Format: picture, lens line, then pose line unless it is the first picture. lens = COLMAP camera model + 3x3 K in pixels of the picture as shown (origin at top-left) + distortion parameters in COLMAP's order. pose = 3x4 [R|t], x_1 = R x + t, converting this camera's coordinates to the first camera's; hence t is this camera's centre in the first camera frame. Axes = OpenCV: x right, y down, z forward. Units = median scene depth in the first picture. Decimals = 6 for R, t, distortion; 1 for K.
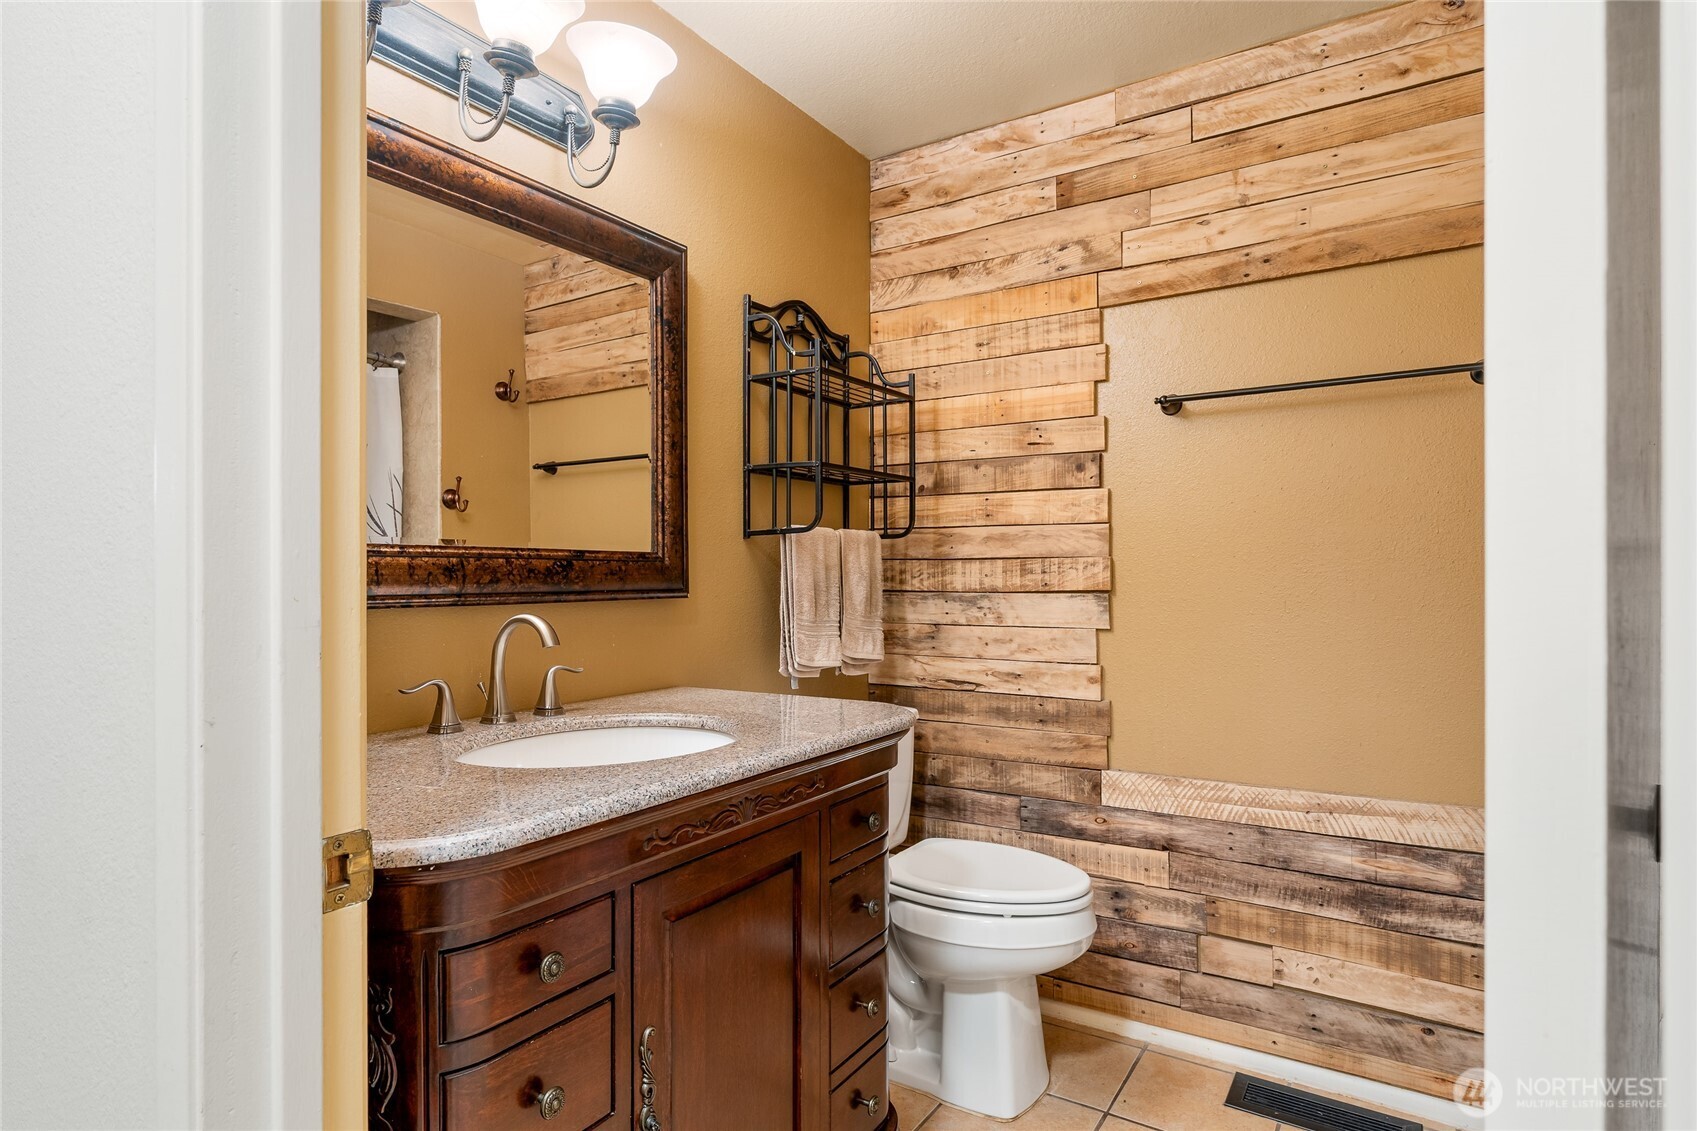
lens RADIAL K [[887.3, 0, 846.7], [0, 887.3, 565.8], [0, 0, 1]] dist [-0.005434, 0.000319]
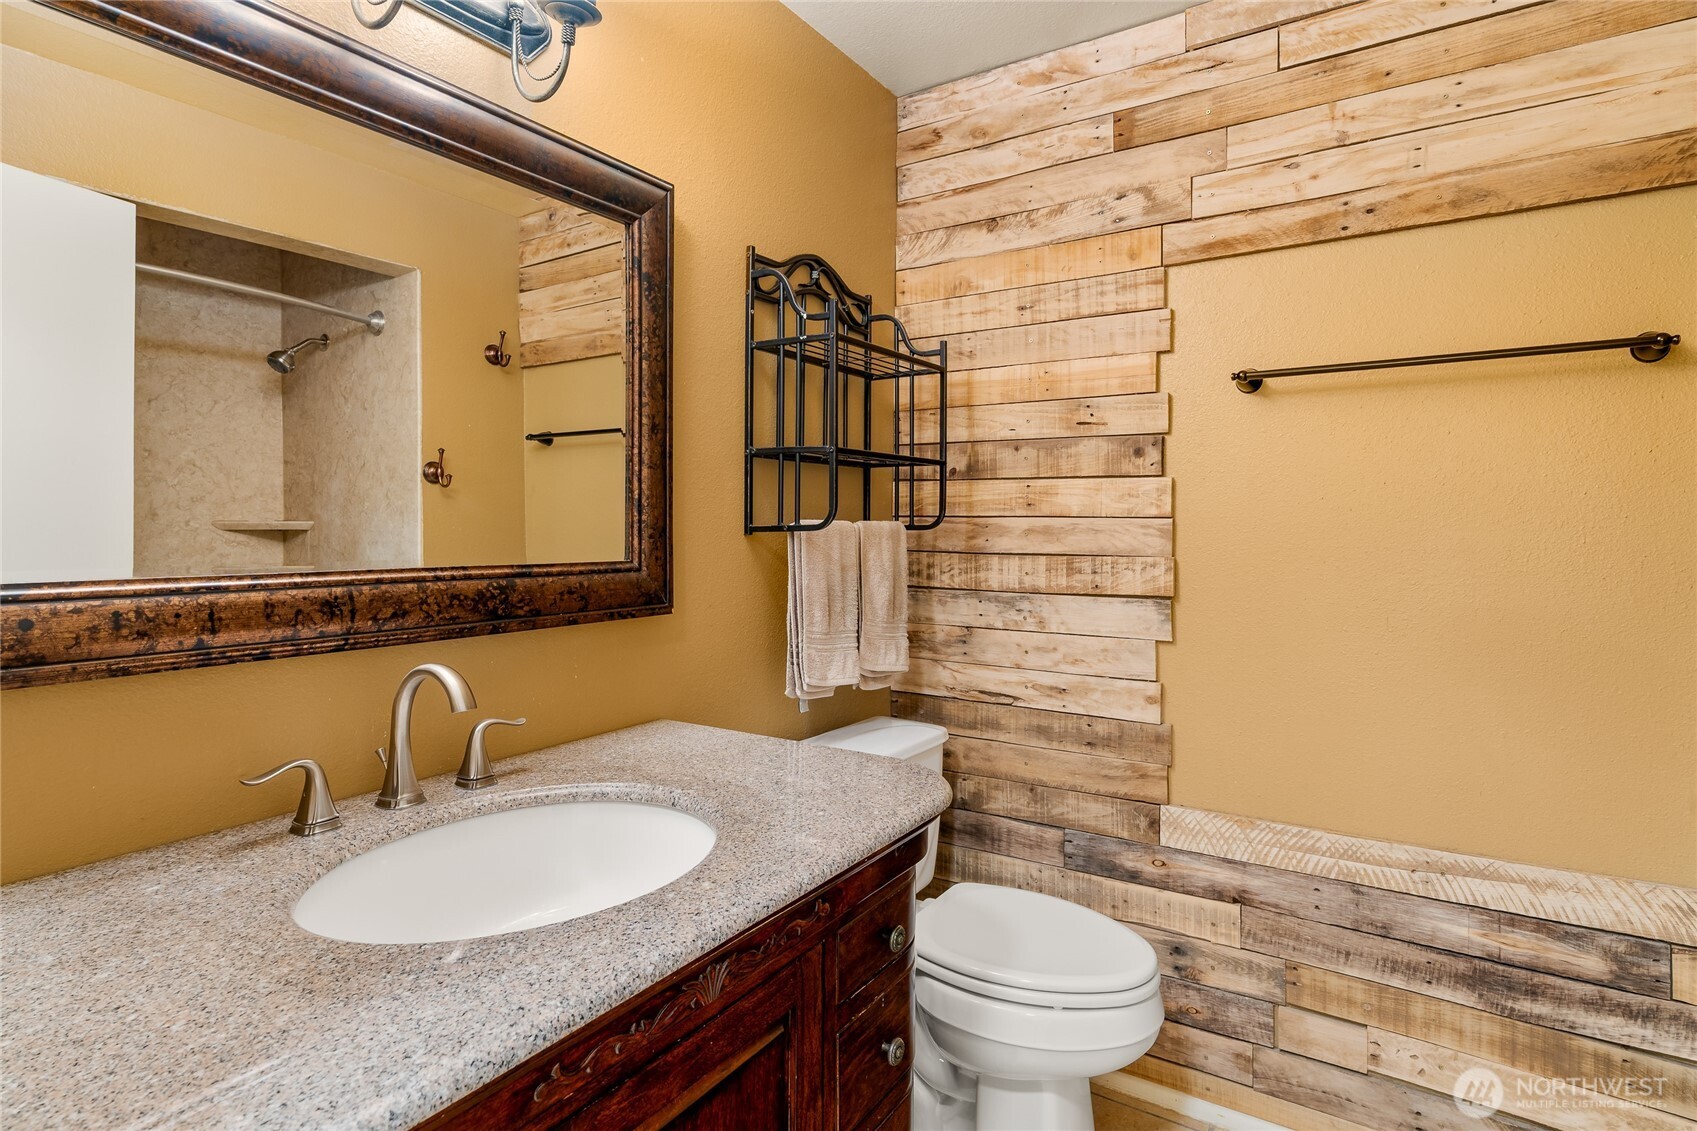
lens RADIAL K [[887.3, 0, 874.5], [0, 887.3, 536.5], [0, 0, 1]] dist [-0.005434, 0.000319]
pose [[0.999955, 0.007616, 0.005623, 0.003046], [-0.007665, 0.999931, 0.008864, -0.037765], [-0.005556, -0.008907, 0.999945, 0.152623]]
